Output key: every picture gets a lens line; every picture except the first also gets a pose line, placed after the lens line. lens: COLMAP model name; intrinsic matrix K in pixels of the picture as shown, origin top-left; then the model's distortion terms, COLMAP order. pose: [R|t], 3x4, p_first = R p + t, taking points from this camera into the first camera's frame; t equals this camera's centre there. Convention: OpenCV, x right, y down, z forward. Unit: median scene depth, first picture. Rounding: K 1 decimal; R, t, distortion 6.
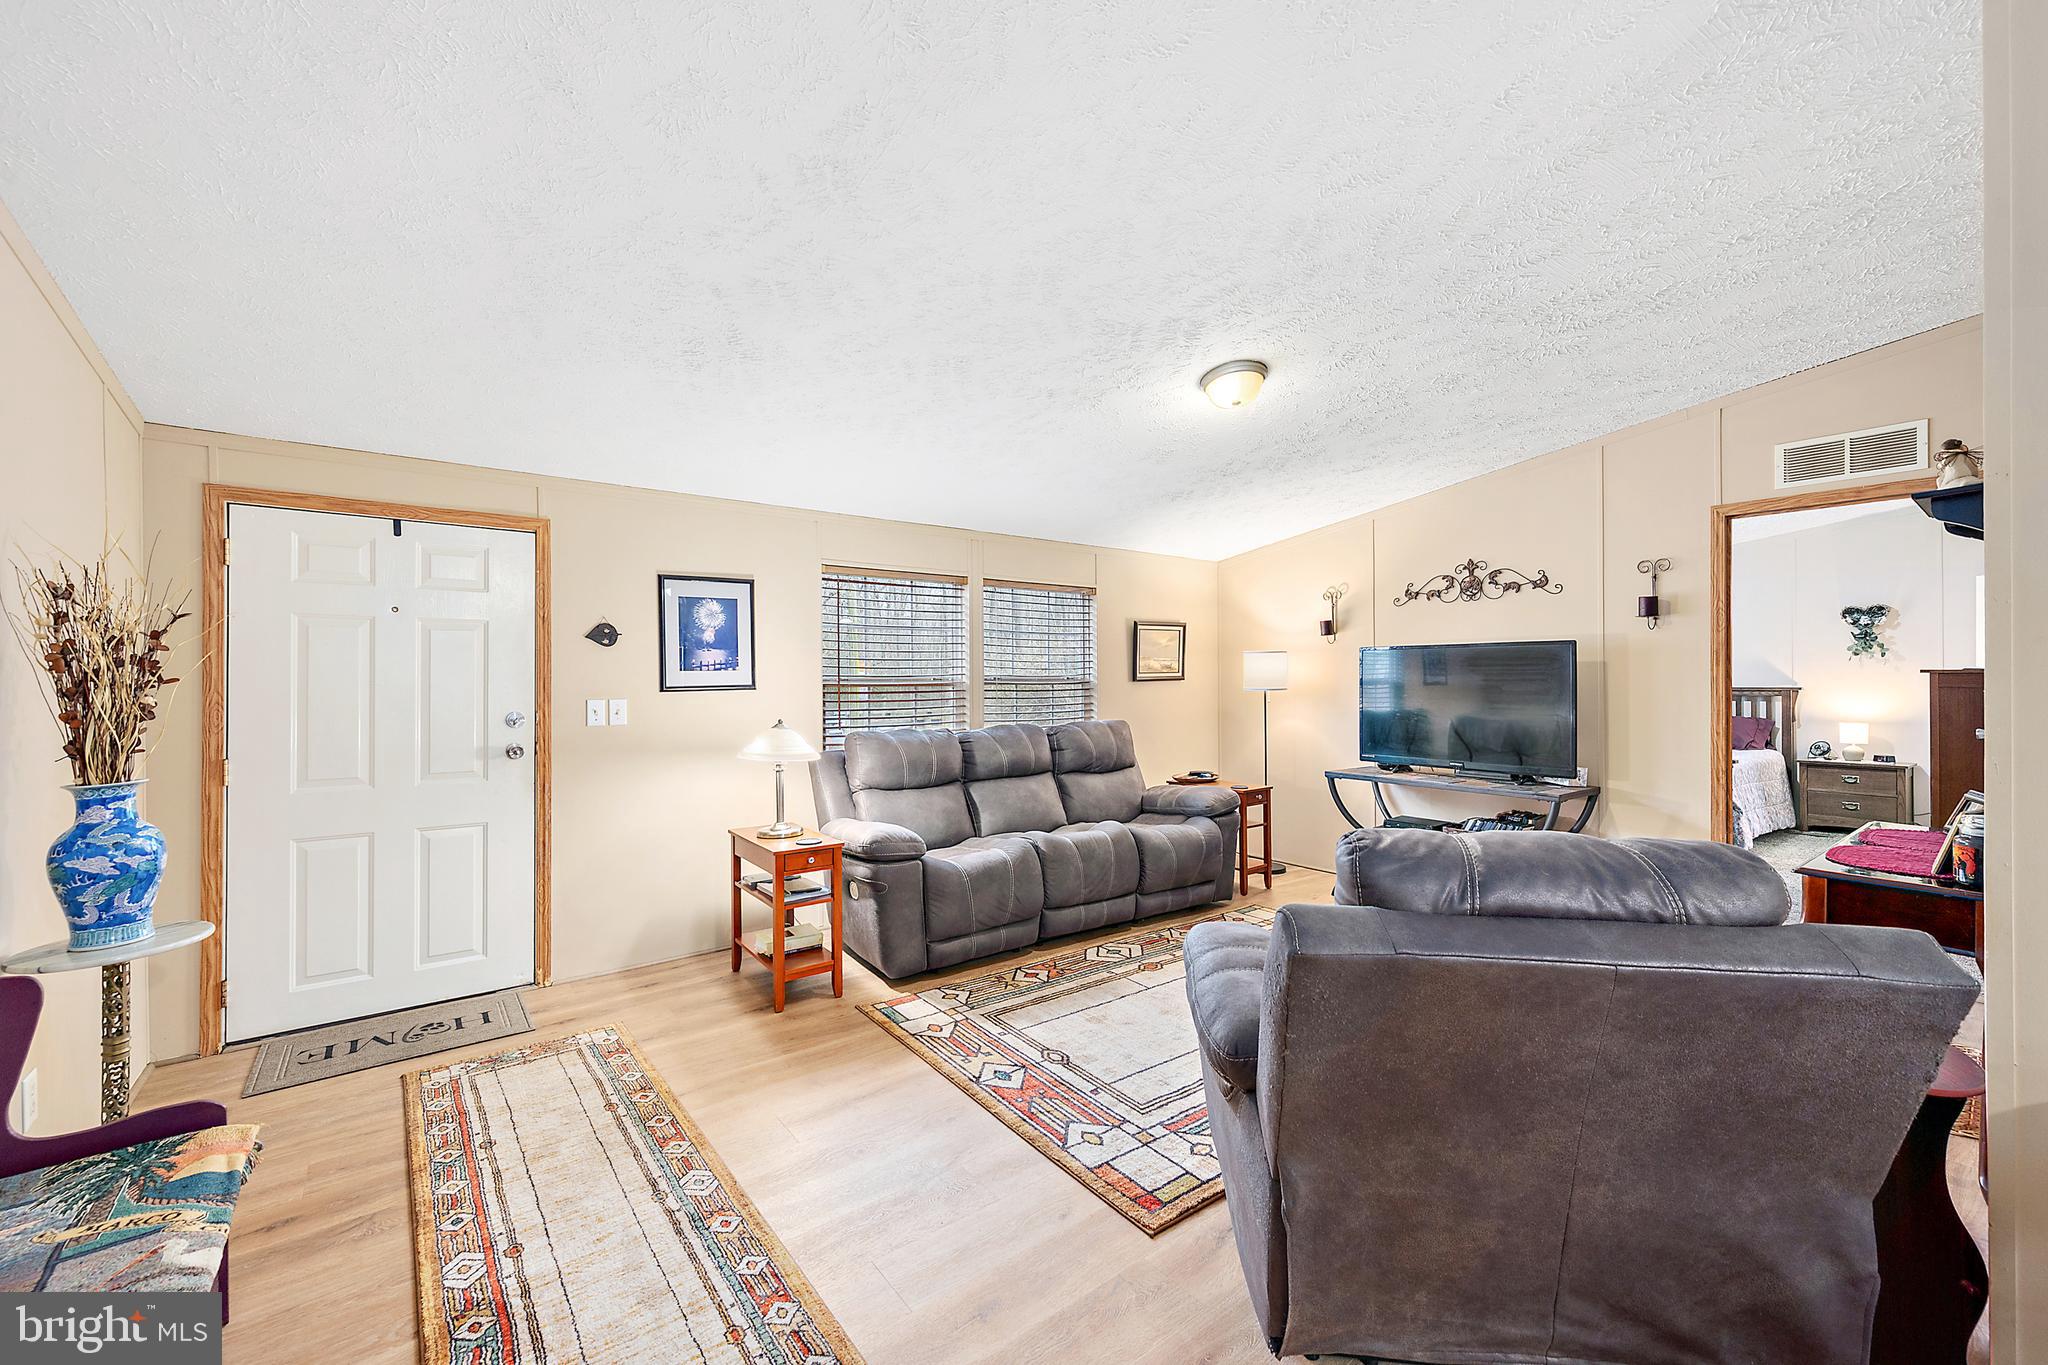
lens RADIAL K [[816.6, 0, 1026.9], [0, 816.6, 681.1], [0, 0, 1]] dist [0.008352, -0.000435]
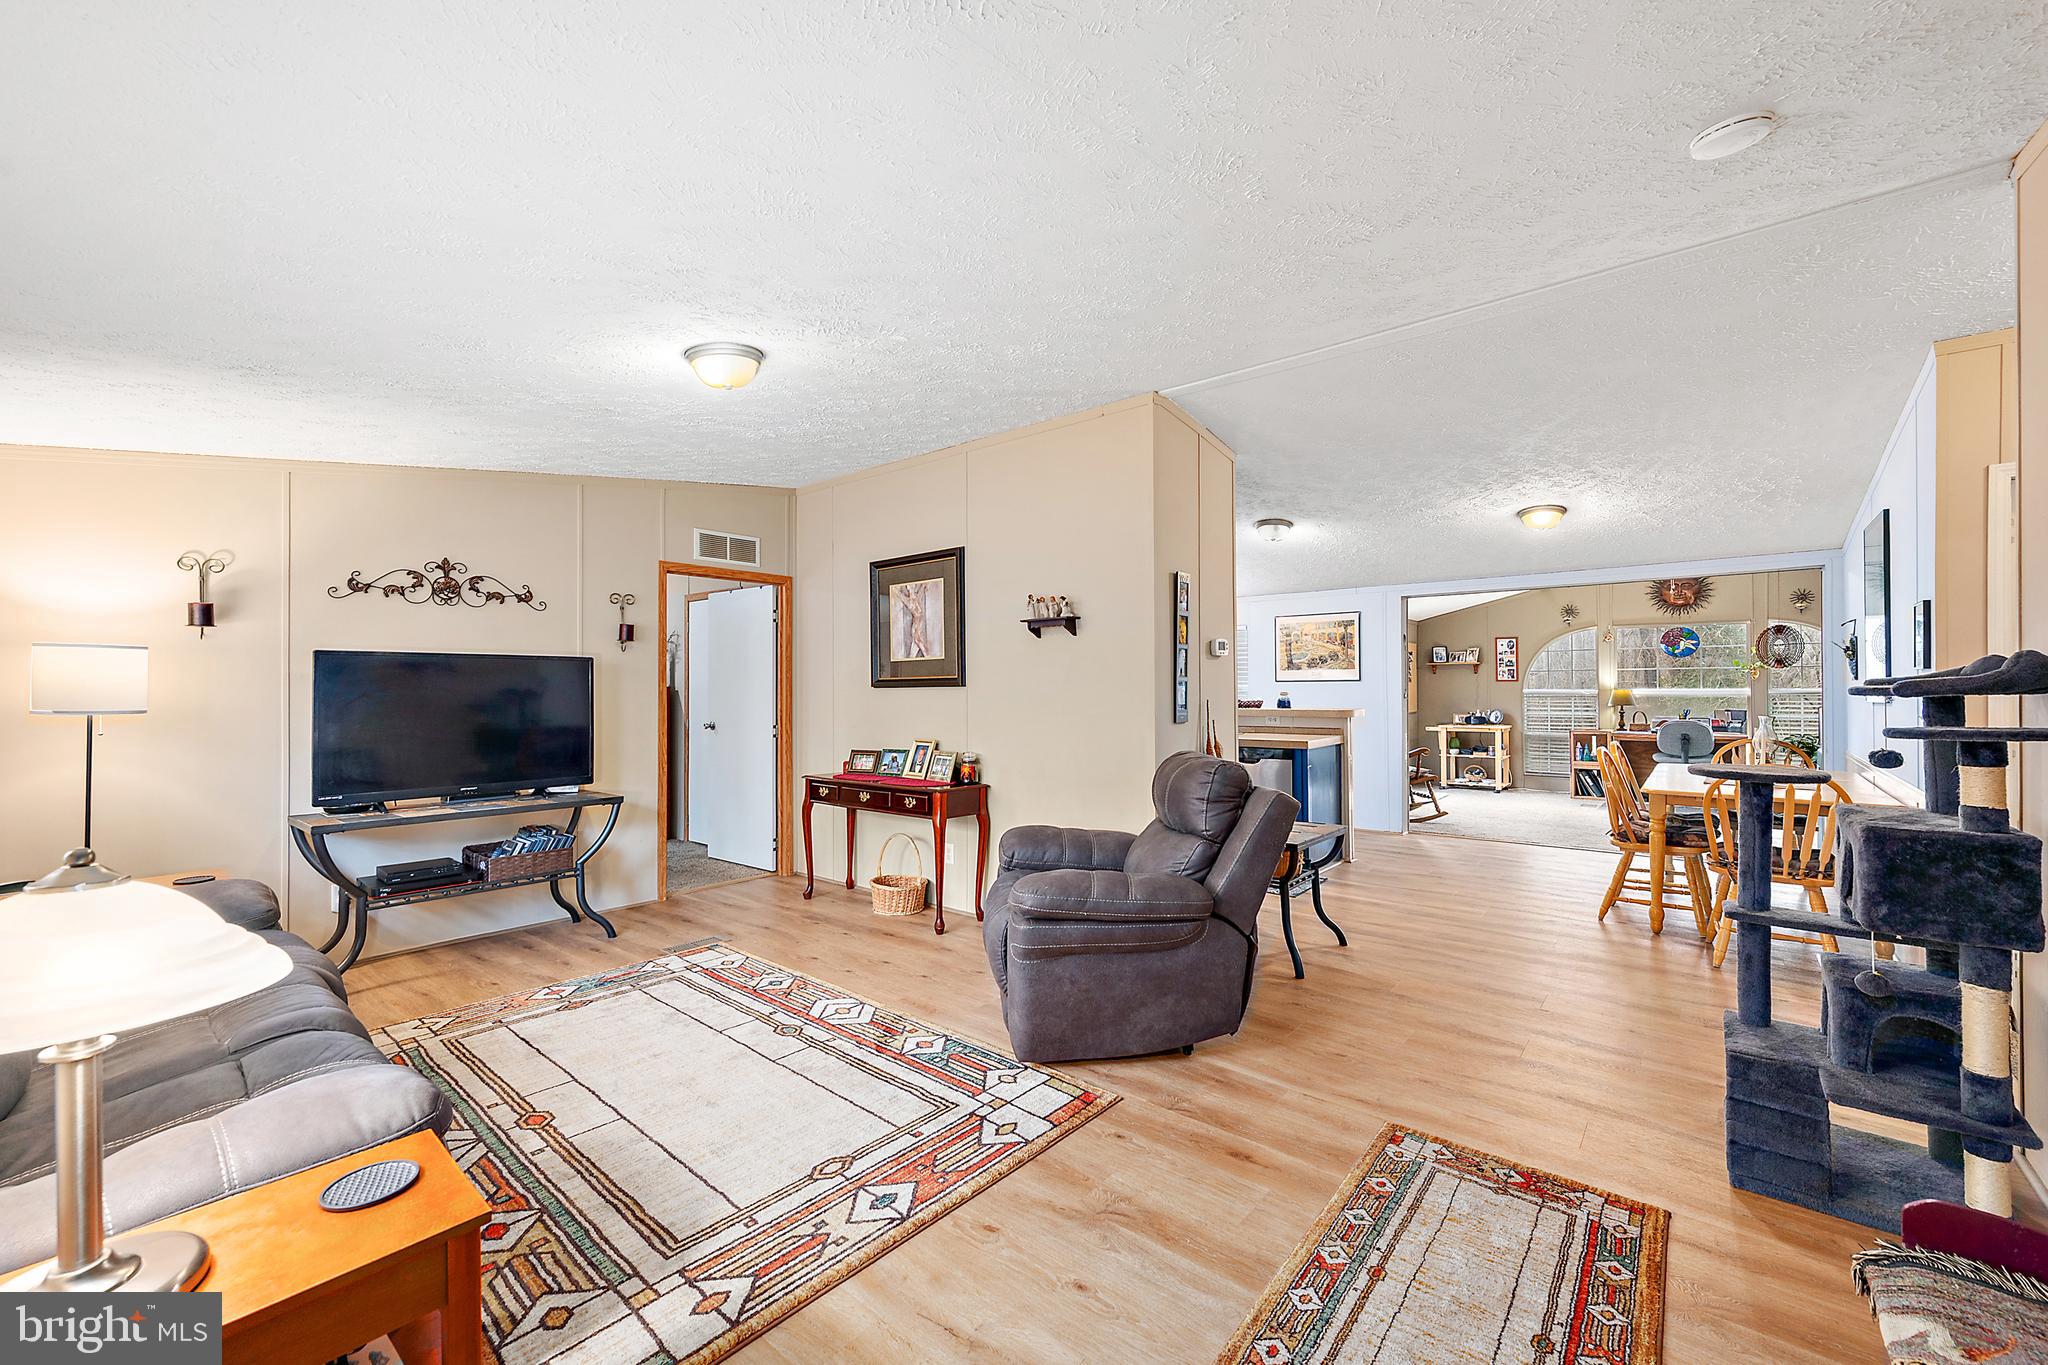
lens RADIAL K [[816.6, 0, 1020.4], [0, 816.6, 678.5], [0, 0, 1]] dist [0.008352, -0.000435]
pose [[-0.204618, 0.015303, 0.978722, -0.552701], [0.005813, 0.999879, -0.014419, -0.001890], [-0.978825, 0.002739, -0.204683, 0.689442]]
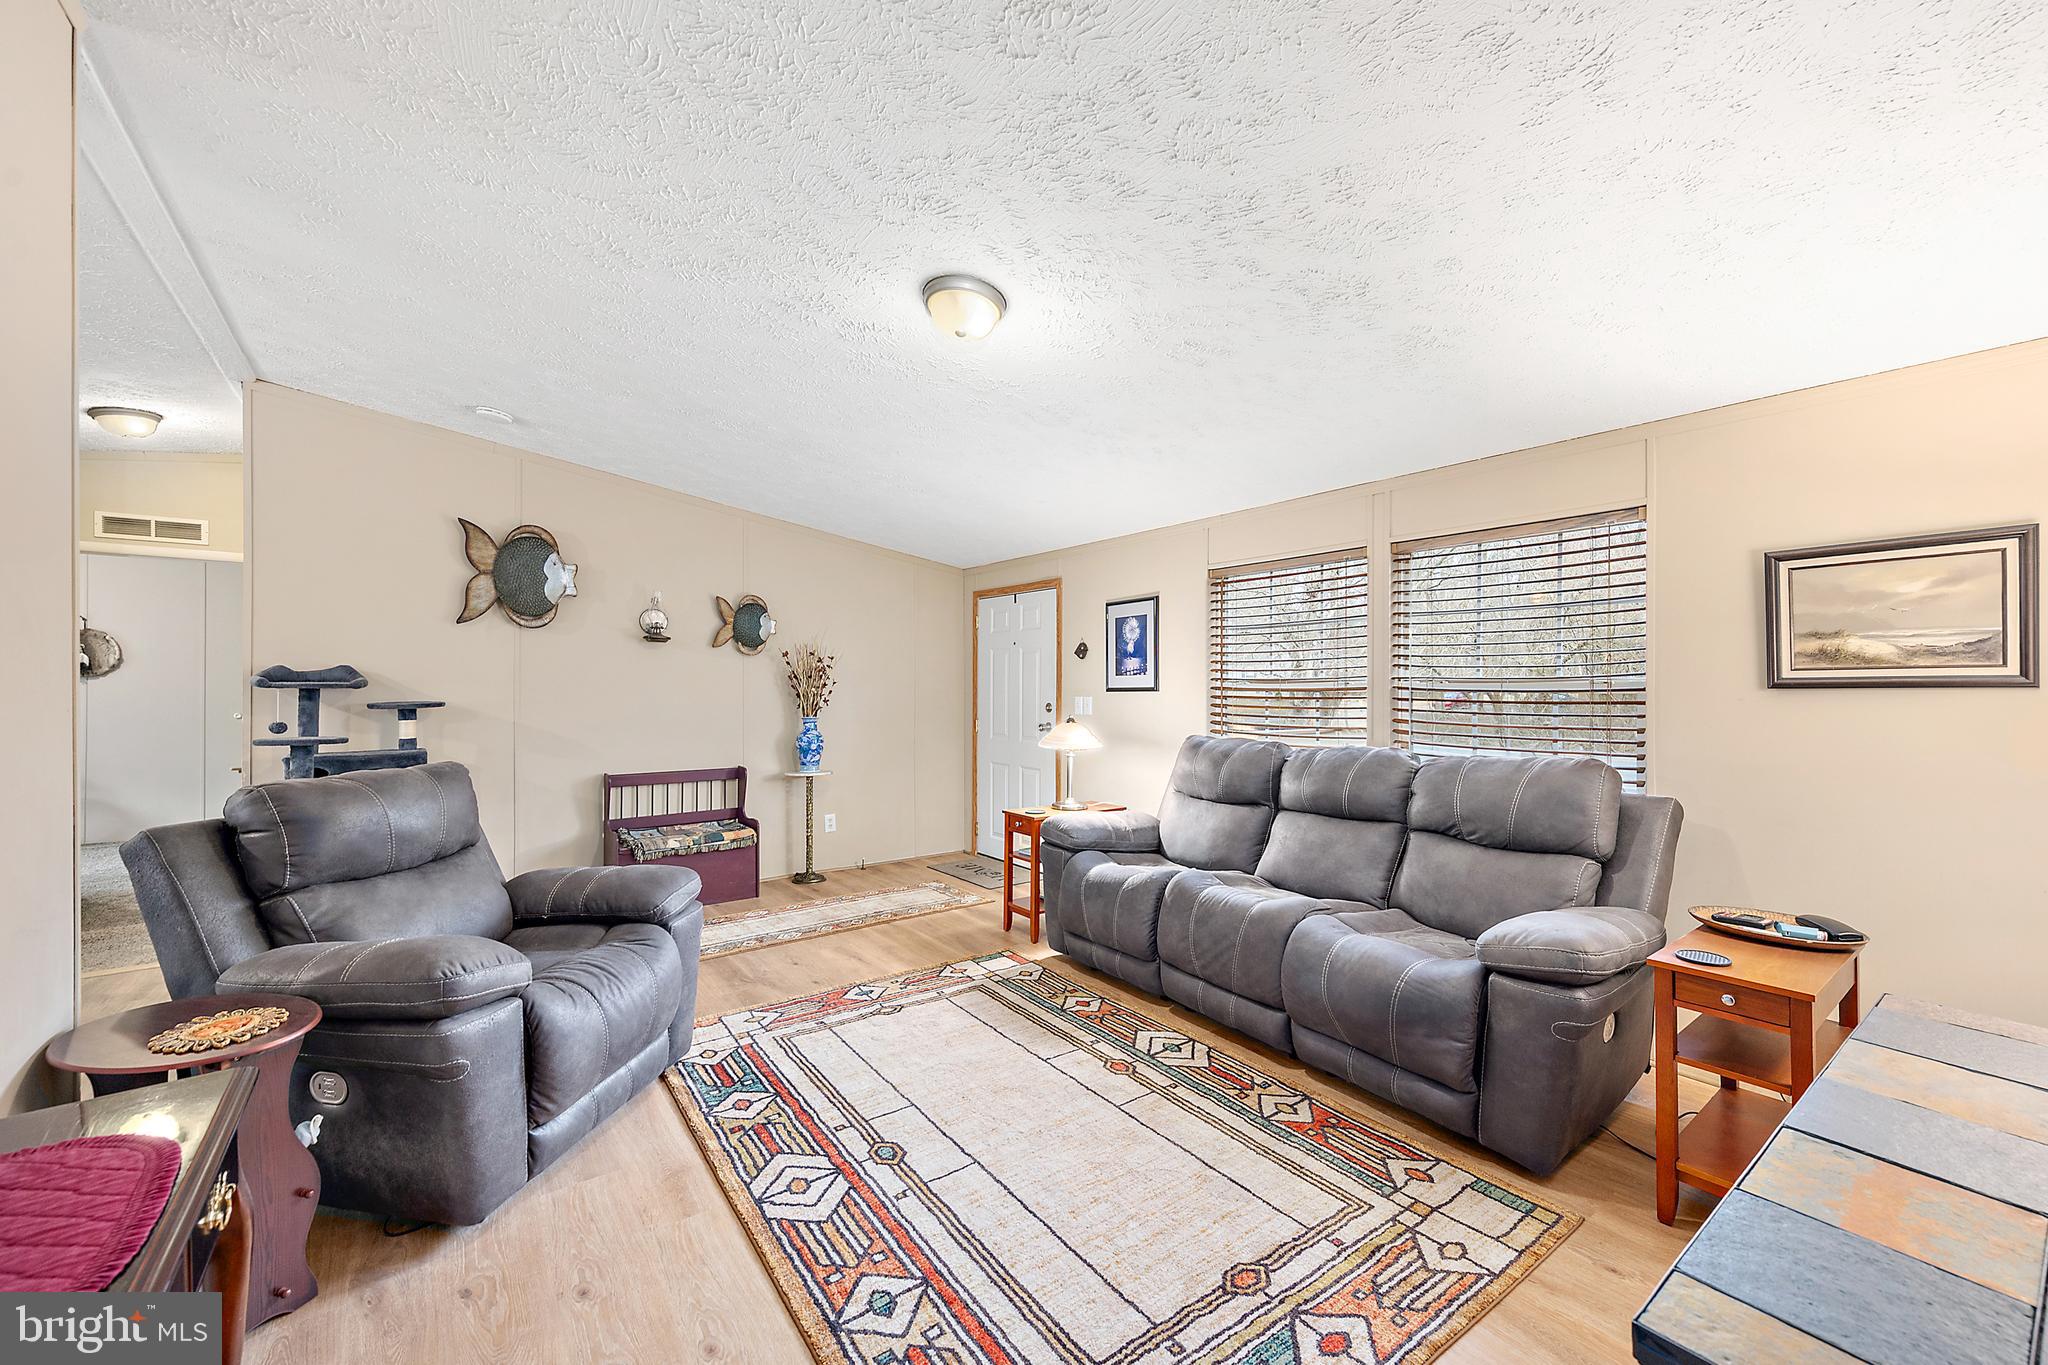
lens RADIAL K [[816.6, 0, 1040.1], [0, 816.6, 683.3], [0, 0, 1]] dist [0.008352, -0.000435]
pose [[-0.010682, 0.006521, -0.999922, 0.834944], [0.001555, 0.999978, 0.006505, -0.008771], [0.999942, -0.001485, -0.010692, 0.862434]]
